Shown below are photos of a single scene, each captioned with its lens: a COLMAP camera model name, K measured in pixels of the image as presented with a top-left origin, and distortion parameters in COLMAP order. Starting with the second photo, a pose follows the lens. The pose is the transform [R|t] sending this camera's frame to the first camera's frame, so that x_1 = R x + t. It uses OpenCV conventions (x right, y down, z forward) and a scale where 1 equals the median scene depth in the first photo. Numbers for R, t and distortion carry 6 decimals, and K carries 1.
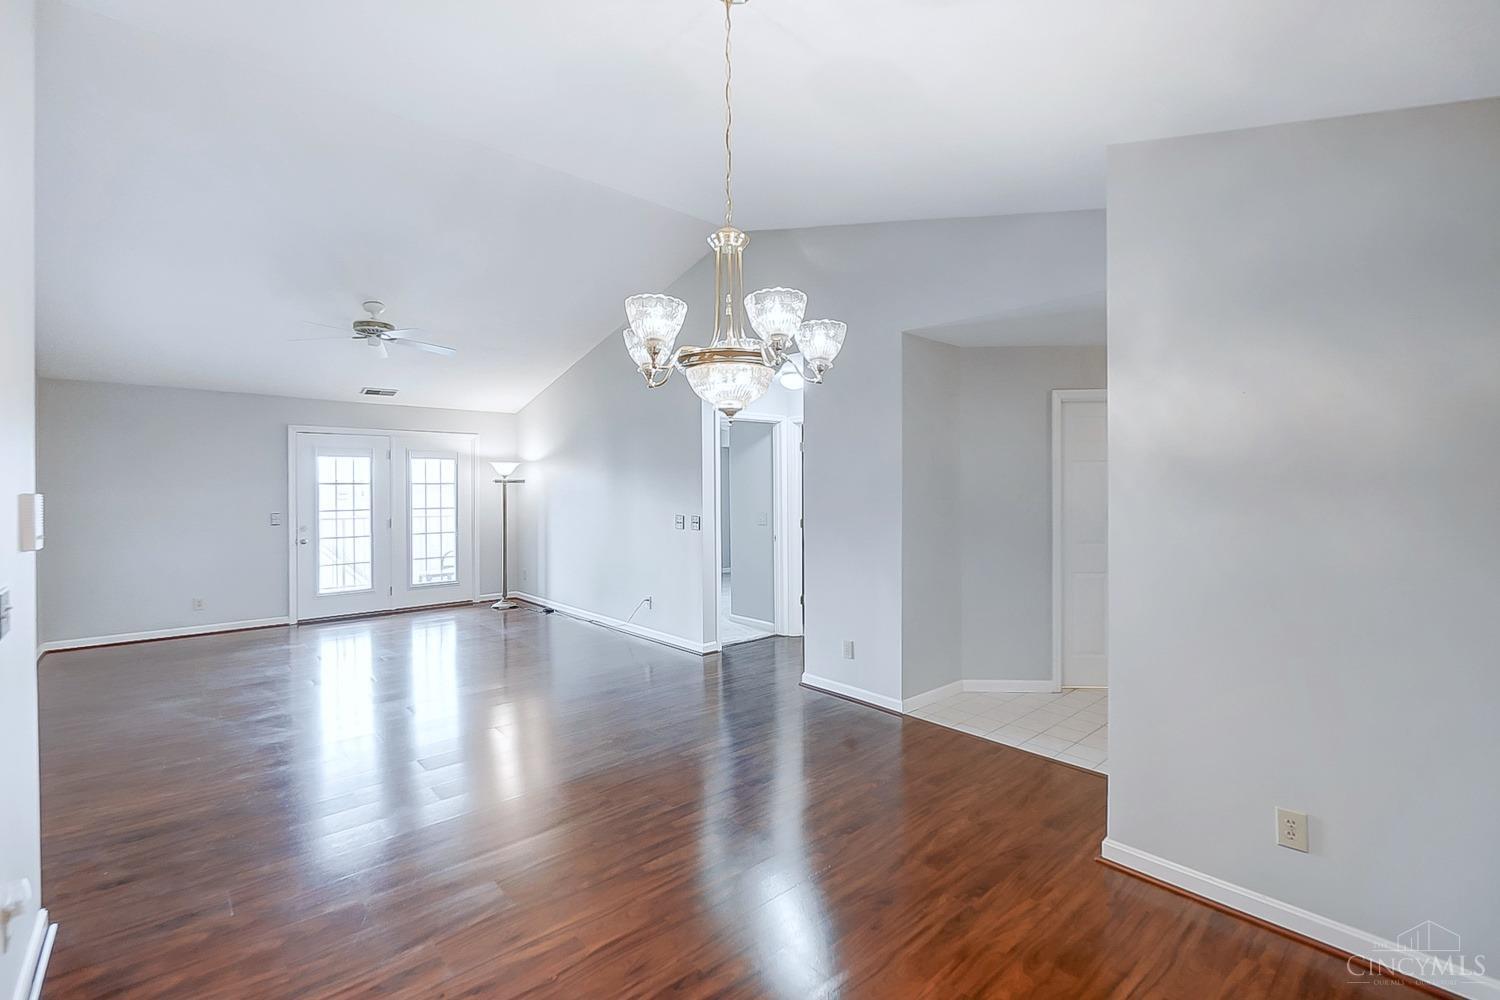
lens RADIAL K [[668.1, 0, 751.5], [0, 668.1, 490.6], [0, 0, 1]] dist [0.000282, -0.000003]
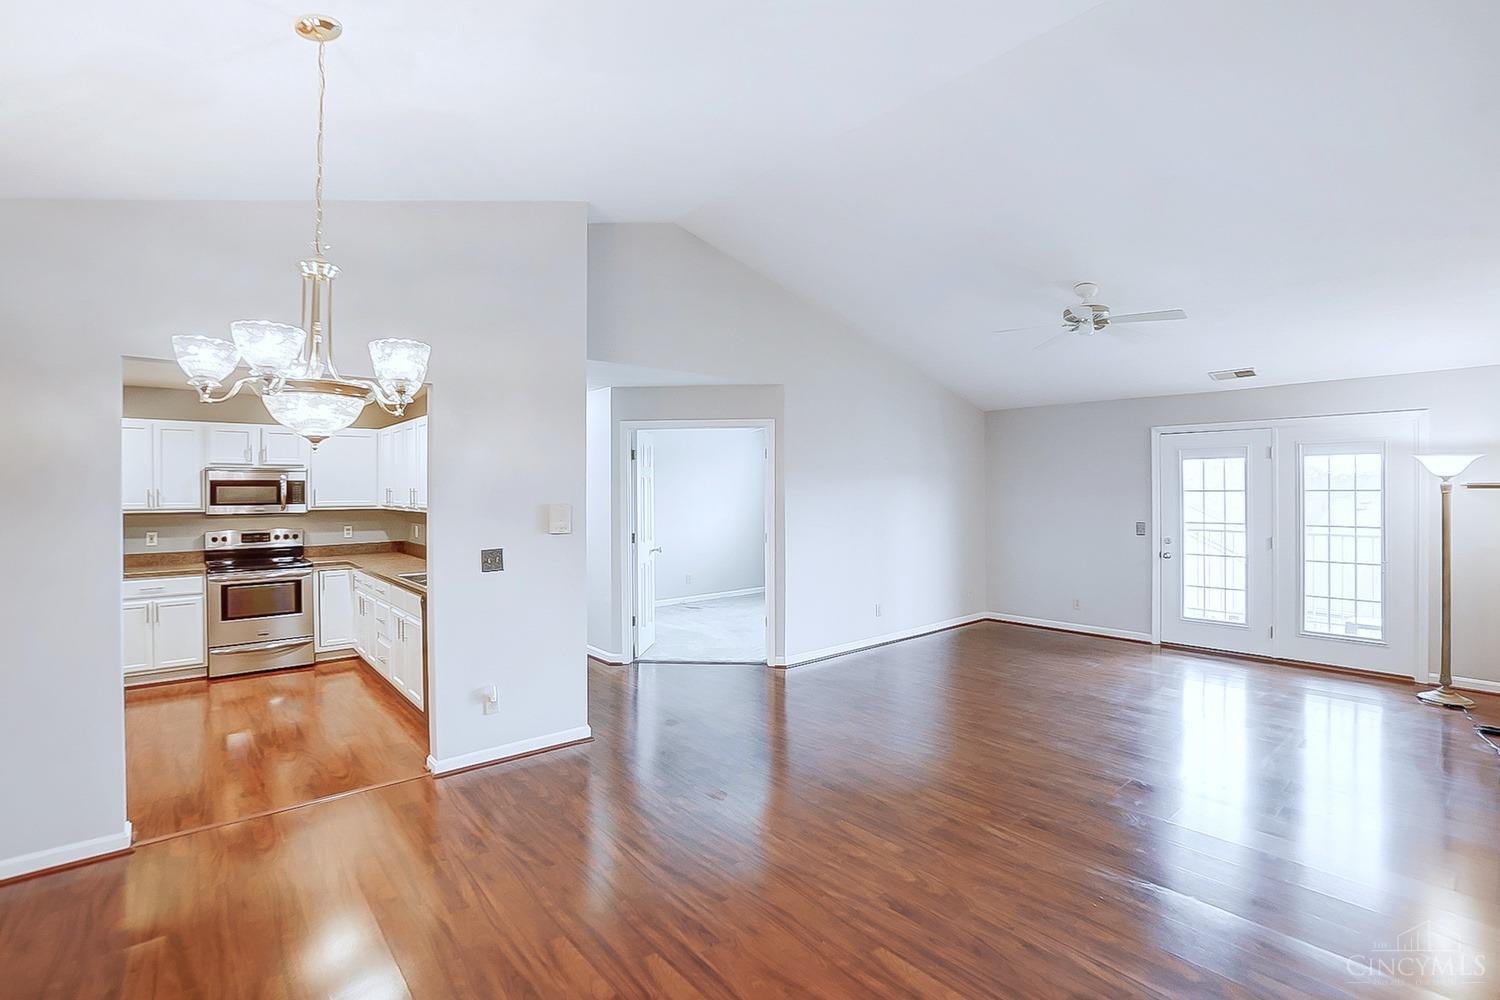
lens RADIAL K [[690.4, 0, 750.0], [0, 690.4, 500.0], [0, 0, 1]] dist [-0.003515, -0.000274]
pose [[-0.023837, 0.016162, -0.999585, 0.257329], [-0.001467, 0.999868, 0.016201, -0.011870], [0.999715, 0.001853, -0.023810, 0.445745]]
